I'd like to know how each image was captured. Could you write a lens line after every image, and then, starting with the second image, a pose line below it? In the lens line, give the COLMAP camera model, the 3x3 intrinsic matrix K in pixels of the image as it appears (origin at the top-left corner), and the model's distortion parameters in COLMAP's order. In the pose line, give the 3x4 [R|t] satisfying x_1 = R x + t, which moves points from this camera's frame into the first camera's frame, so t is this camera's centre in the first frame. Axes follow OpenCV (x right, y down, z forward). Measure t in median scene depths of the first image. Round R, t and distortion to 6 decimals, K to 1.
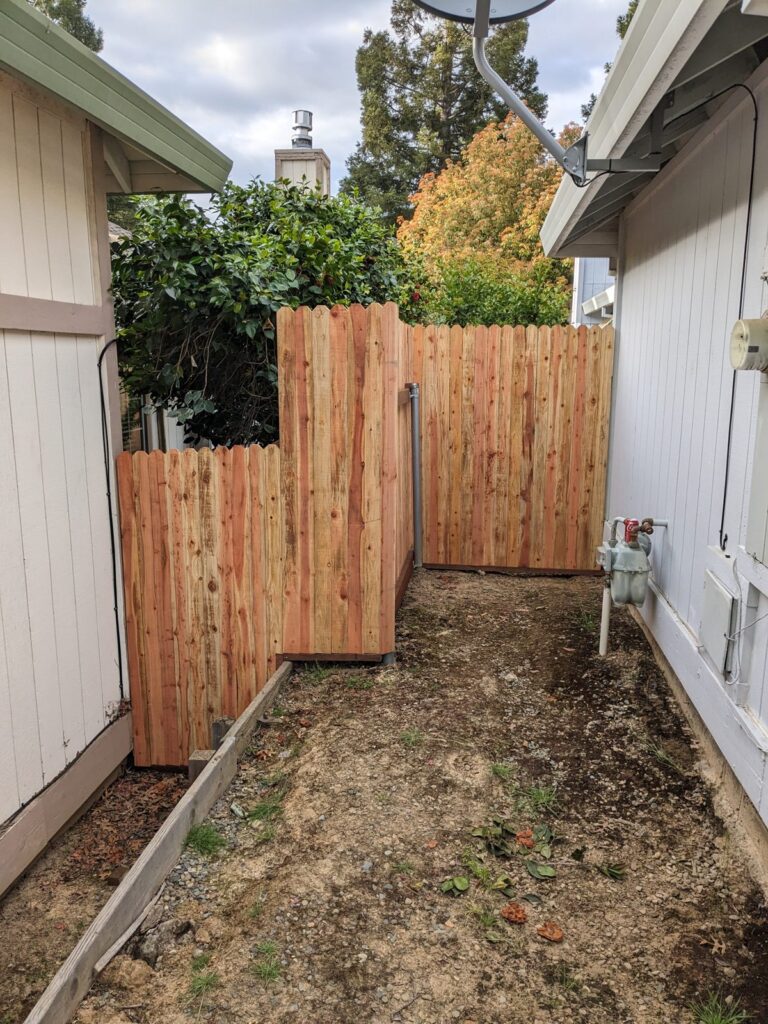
lens RADIAL K [[838.1, 0, 386.6], [0, 838.1, 537.8], [0, 0, 1]] dist [0.119090, -0.180410]
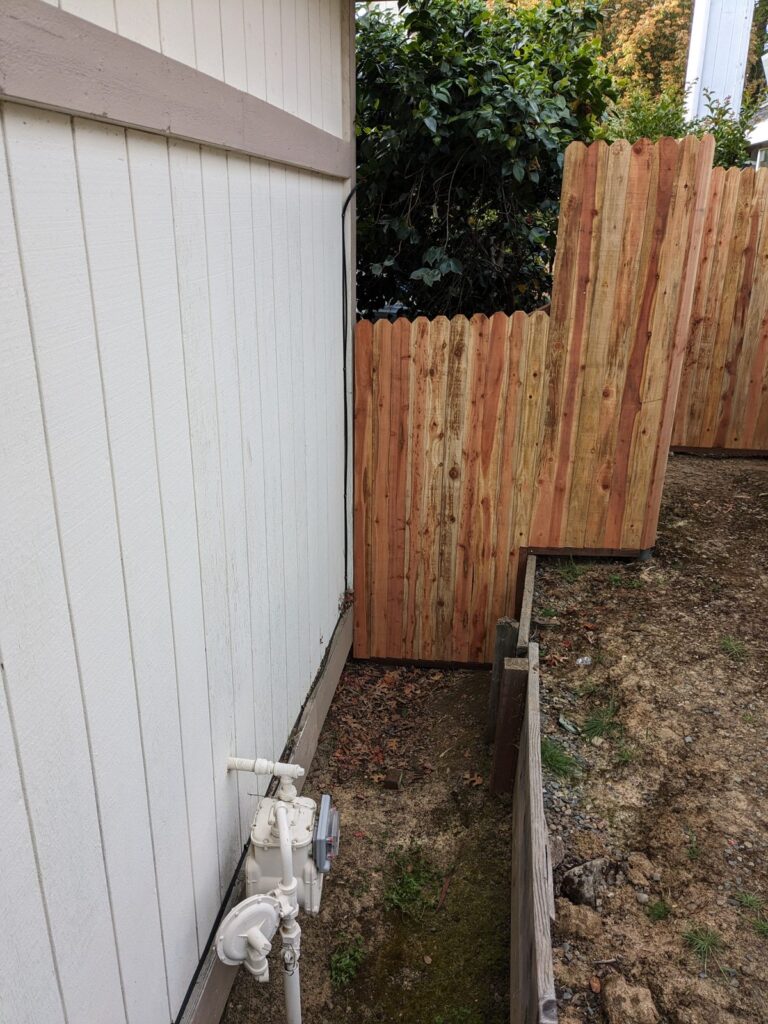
lens RADIAL K [[838.1, 0, 386.6], [0, 838.1, 537.8], [0, 0, 1]] dist [0.119090, -0.180410]
pose [[0.999890, 0.009676, -0.011275, -0.272826], [-0.007788, 0.987596, 0.156826, -0.015300], [0.012653, -0.156721, 0.987562, 0.094585]]
